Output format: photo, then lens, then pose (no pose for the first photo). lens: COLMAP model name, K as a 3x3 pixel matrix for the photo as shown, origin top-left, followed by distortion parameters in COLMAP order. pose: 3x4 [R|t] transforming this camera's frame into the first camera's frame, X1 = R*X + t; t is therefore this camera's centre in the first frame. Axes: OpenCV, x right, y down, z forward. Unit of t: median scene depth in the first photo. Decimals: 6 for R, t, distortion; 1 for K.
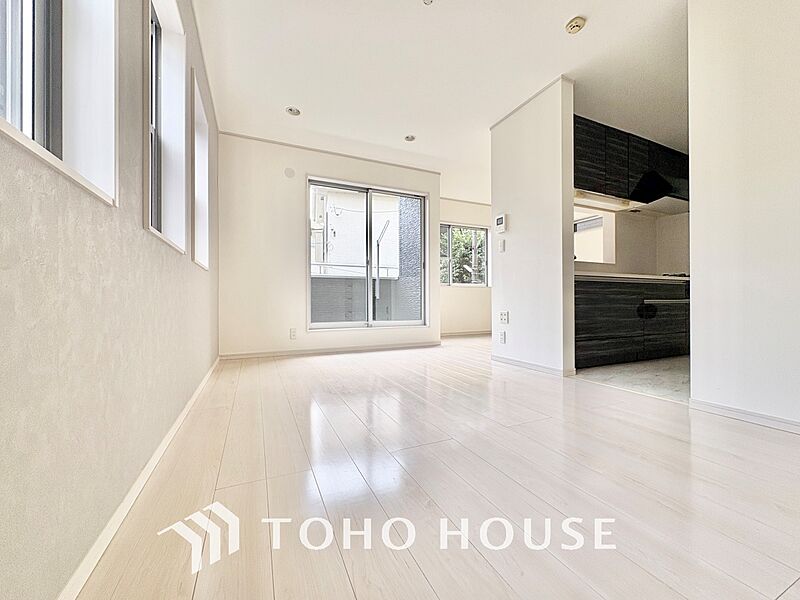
lens RADIAL K [[319.5, 0, 400.0], [0, 319.5, 300.0], [0, 0, 1]] dist [0.000296, -0.000005]
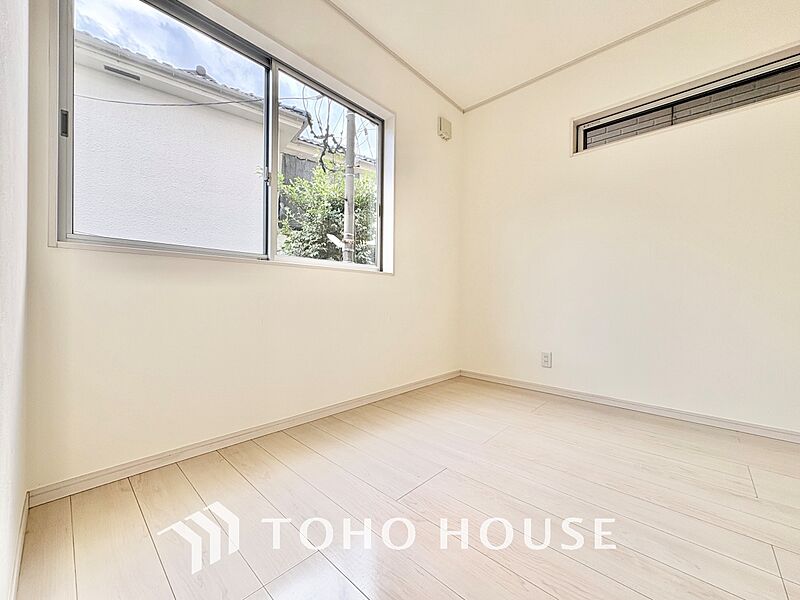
lens RADIAL K [[319.5, 0, 400.0], [0, 319.5, 300.0], [0, 0, 1]] dist [0.000296, -0.000005]
pose [[0.924550, 0.007123, 0.380995, 0.148908], [-0.009742, 0.999940, 0.004946, -0.011768], [-0.380937, -0.008284, 0.924564, 0.638468]]
